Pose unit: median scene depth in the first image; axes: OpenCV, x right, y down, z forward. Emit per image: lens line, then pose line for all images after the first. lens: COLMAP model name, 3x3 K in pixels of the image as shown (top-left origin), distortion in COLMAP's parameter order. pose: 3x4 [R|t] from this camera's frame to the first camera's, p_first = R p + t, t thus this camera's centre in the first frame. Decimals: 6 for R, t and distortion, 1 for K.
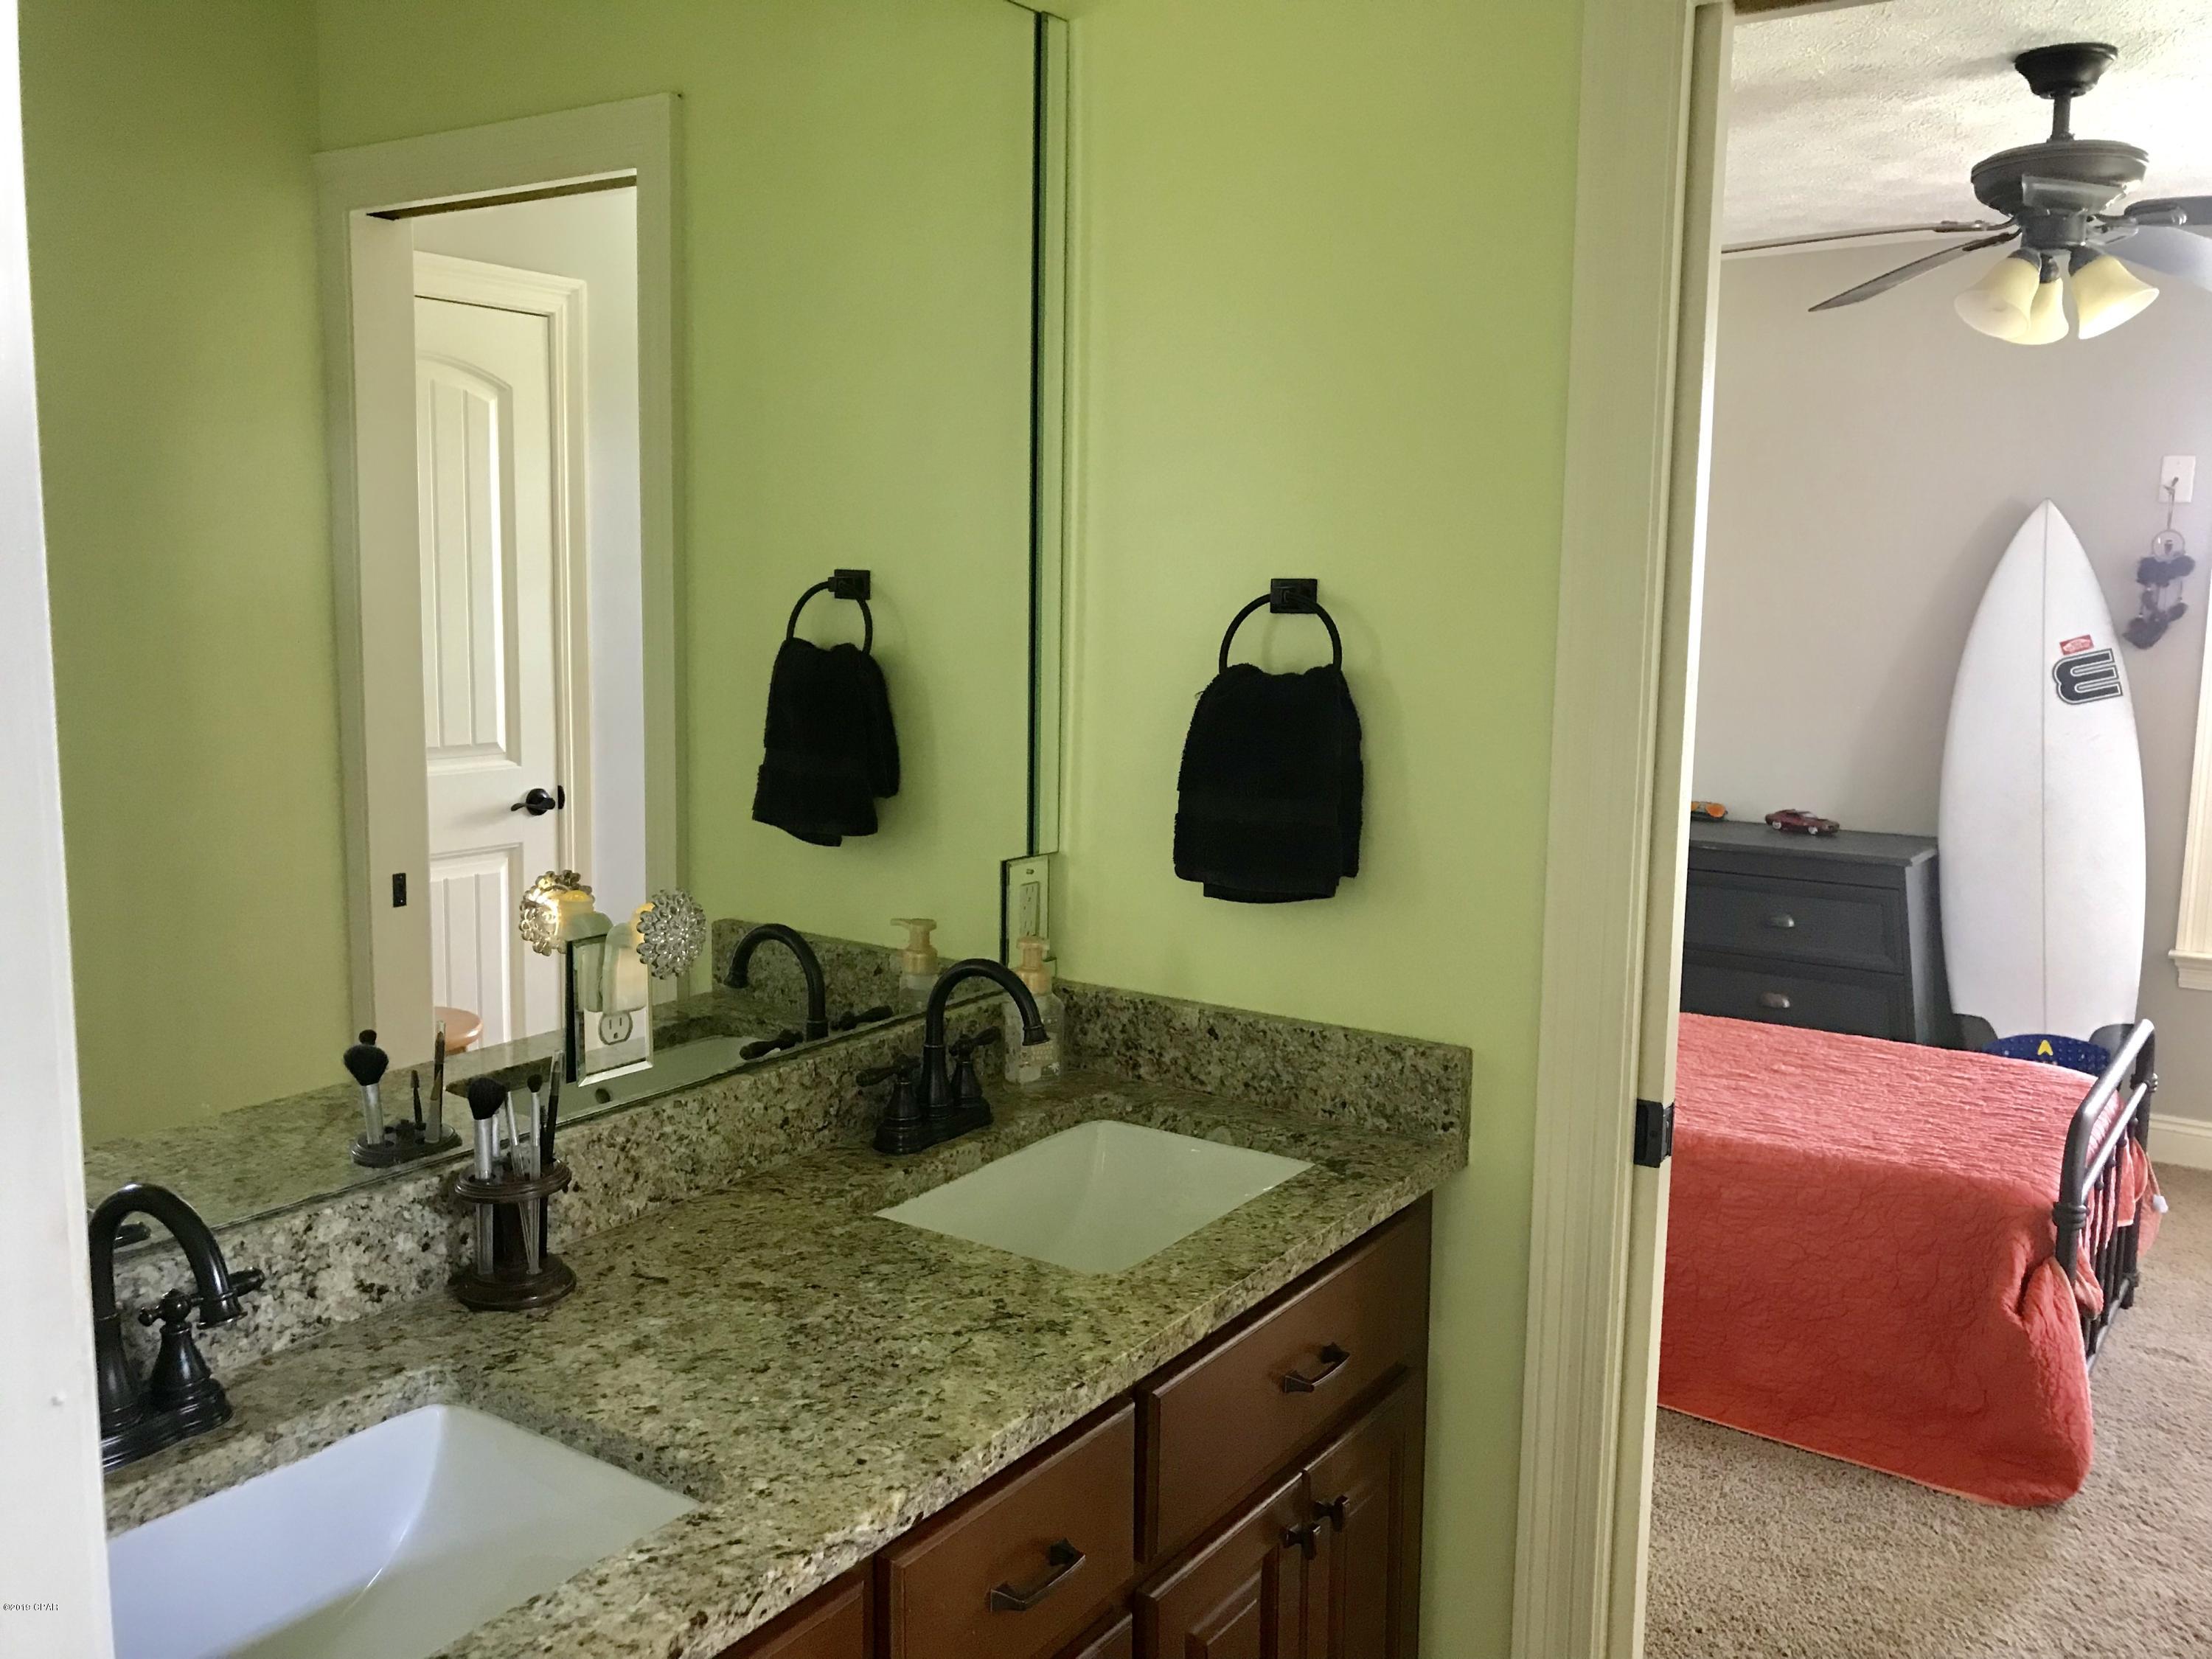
lens RADIAL K [[1810.0, 0, 1097.5], [0, 1810.0, 816.4], [0, 0, 1]] dist [0.081282, -0.128348]
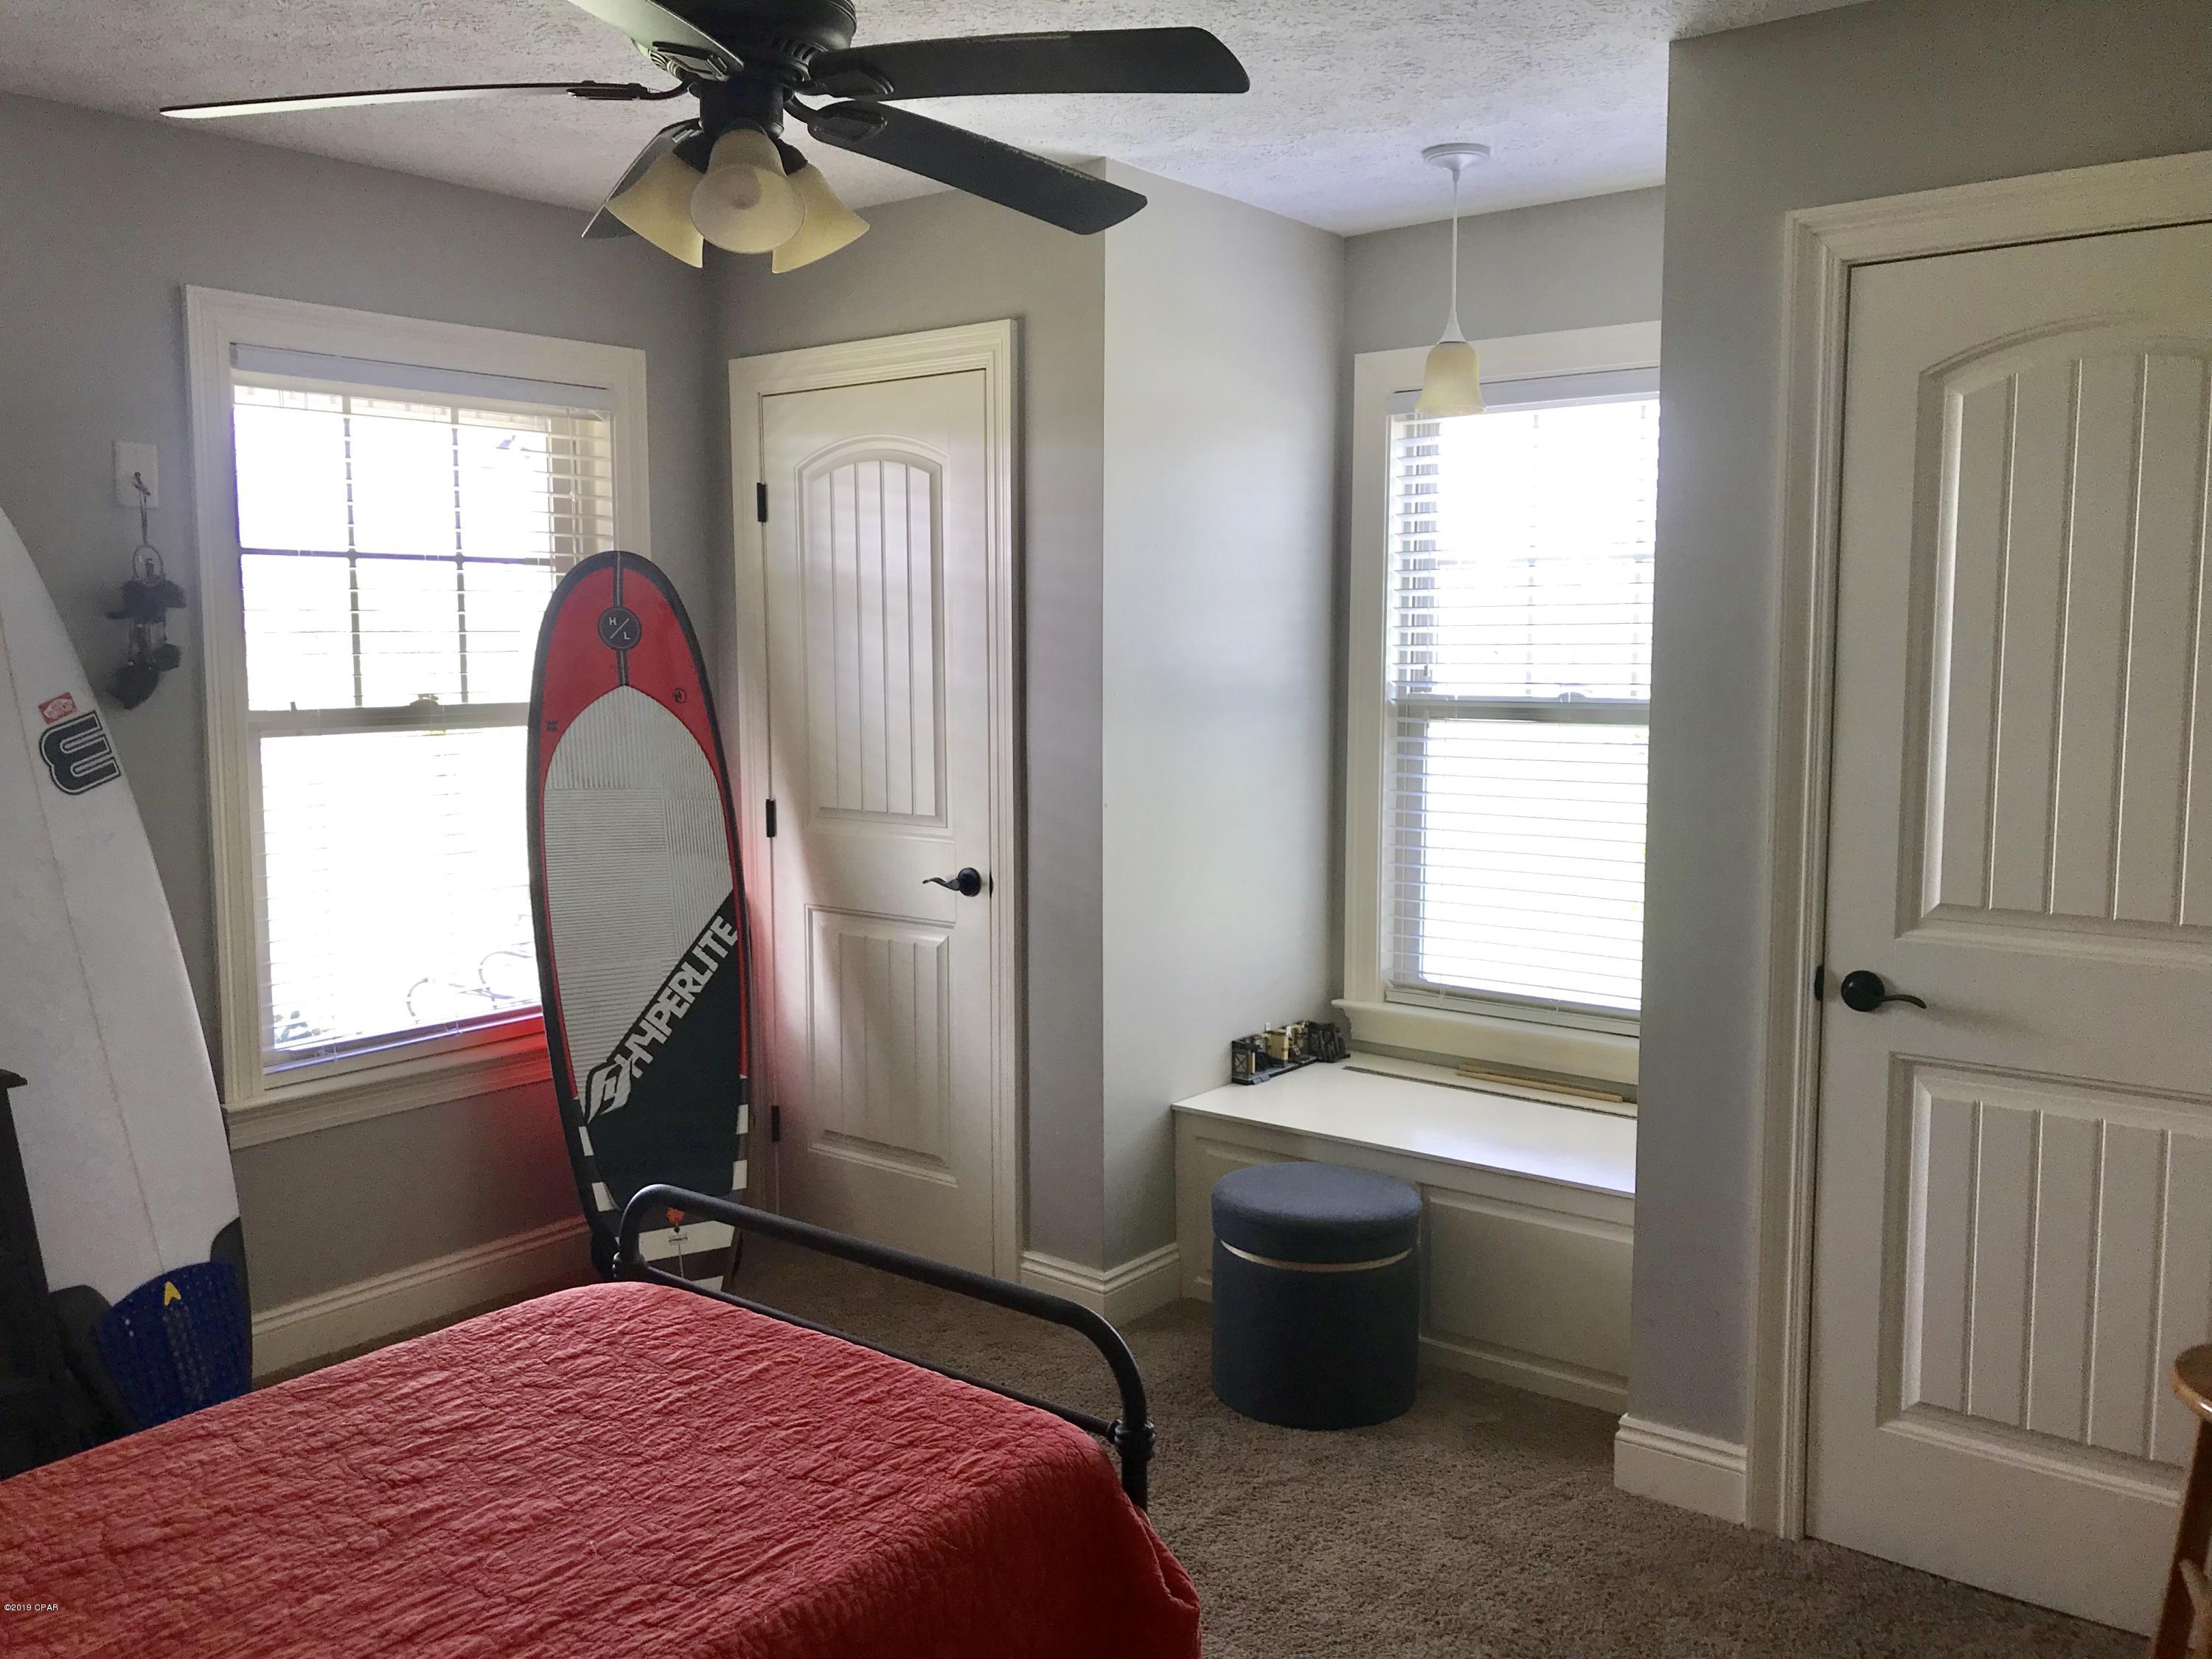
lens RADIAL K [[1810.0, 0, 1097.5], [0, 1810.0, 816.4], [0, 0, 1]] dist [0.081282, -0.128348]
pose [[0.060844, -0.106594, 0.992439, -0.124056], [0.126355, 0.987105, 0.098274, -0.073212], [-0.990117, 0.119420, 0.073528, 0.583051]]
